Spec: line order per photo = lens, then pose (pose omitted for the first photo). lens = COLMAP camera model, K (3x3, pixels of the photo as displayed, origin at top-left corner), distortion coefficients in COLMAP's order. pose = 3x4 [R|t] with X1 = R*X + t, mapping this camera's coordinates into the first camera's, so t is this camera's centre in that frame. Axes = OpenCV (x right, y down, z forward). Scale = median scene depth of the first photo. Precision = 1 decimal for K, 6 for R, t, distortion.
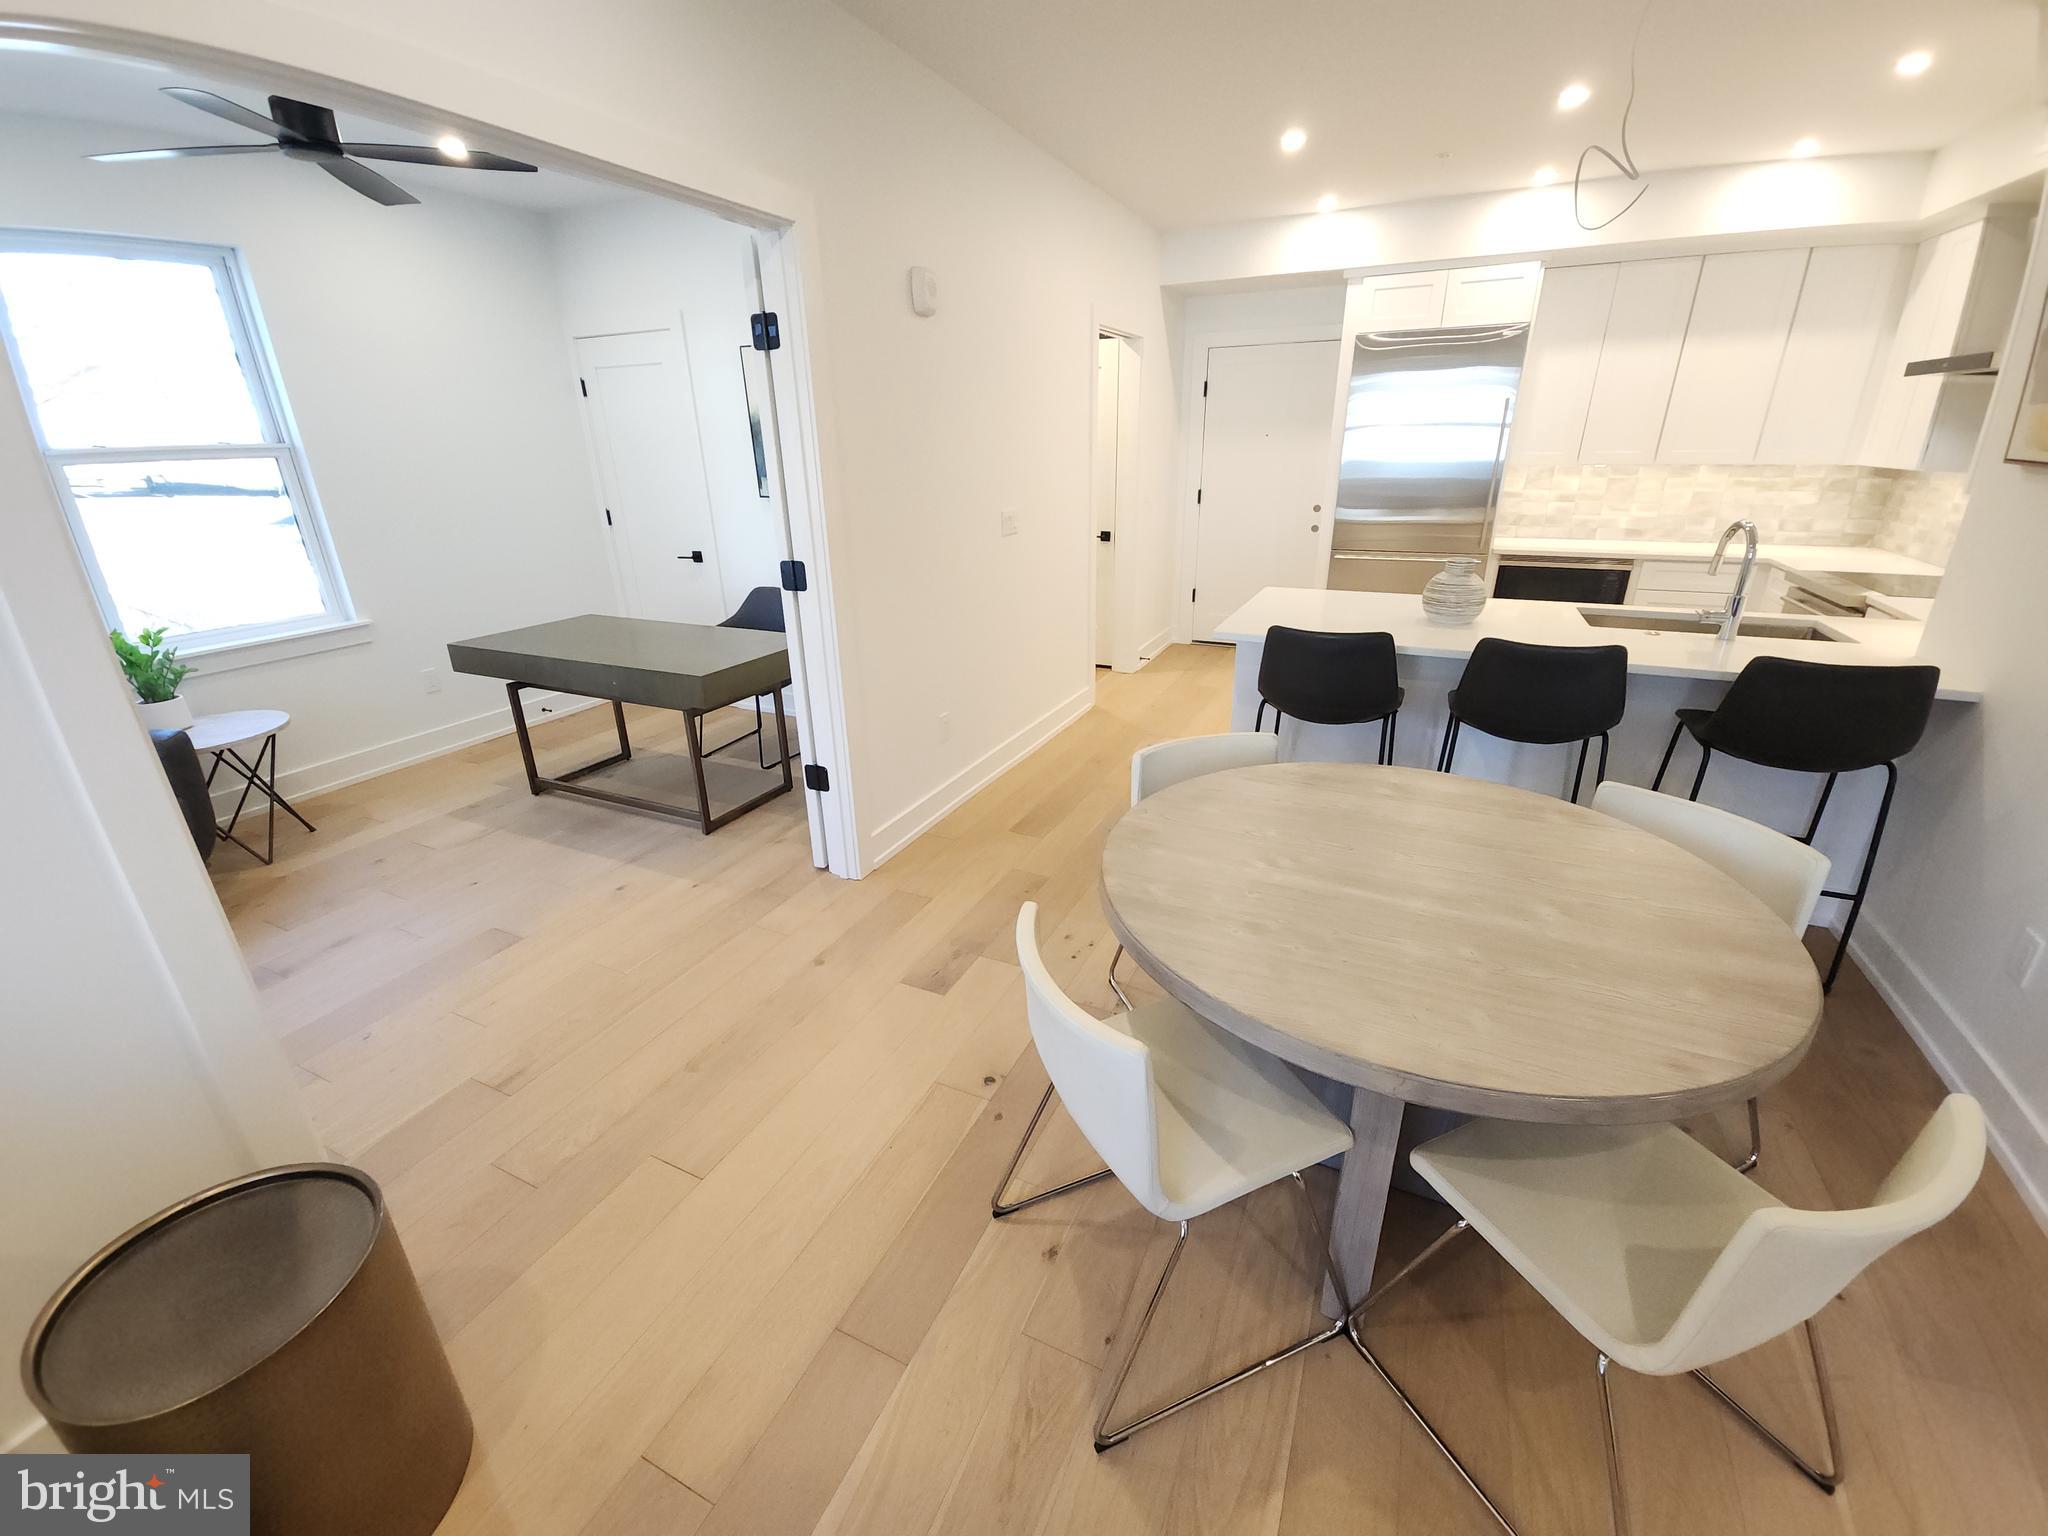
lens RADIAL K [[841.7, 0, 1031.5], [0, 841.7, 772.6], [0, 0, 1]] dist [0.004309, -0.002691]
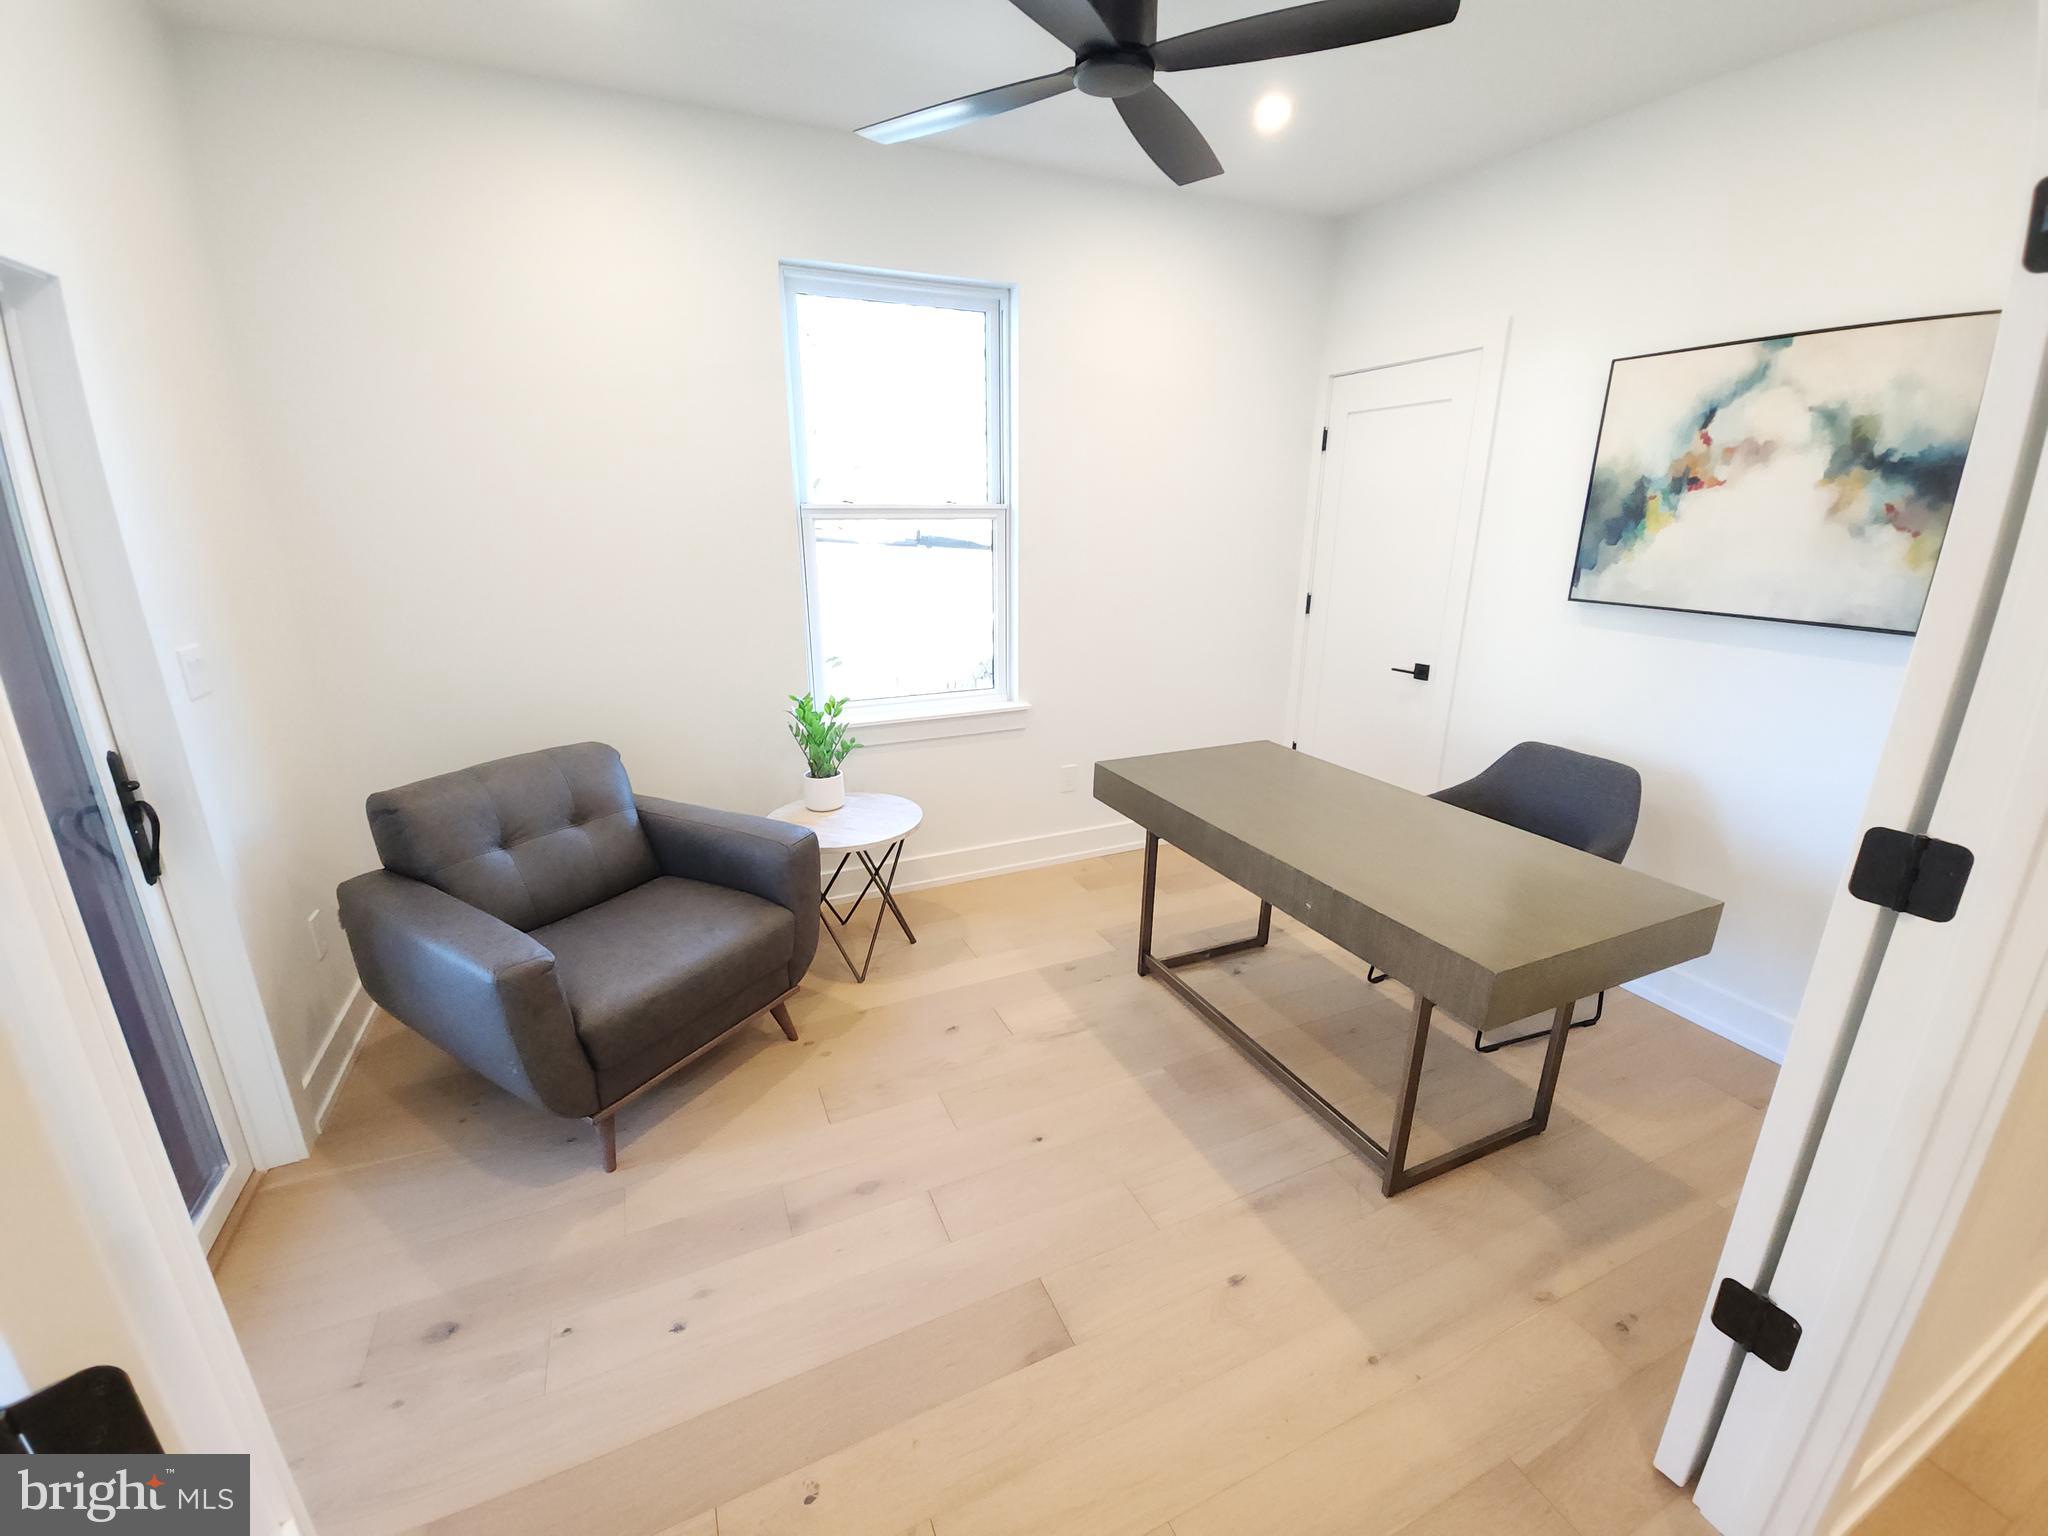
lens RADIAL K [[841.7, 0, 1025.3], [0, 841.7, 769.5], [0, 0, 1]] dist [0.004309, -0.002691]
pose [[0.766679, 0.206809, -0.607810, -0.283974], [-0.250727, 0.967969, 0.013091, -0.145075], [0.591049, 0.142358, 0.793974, 0.367750]]
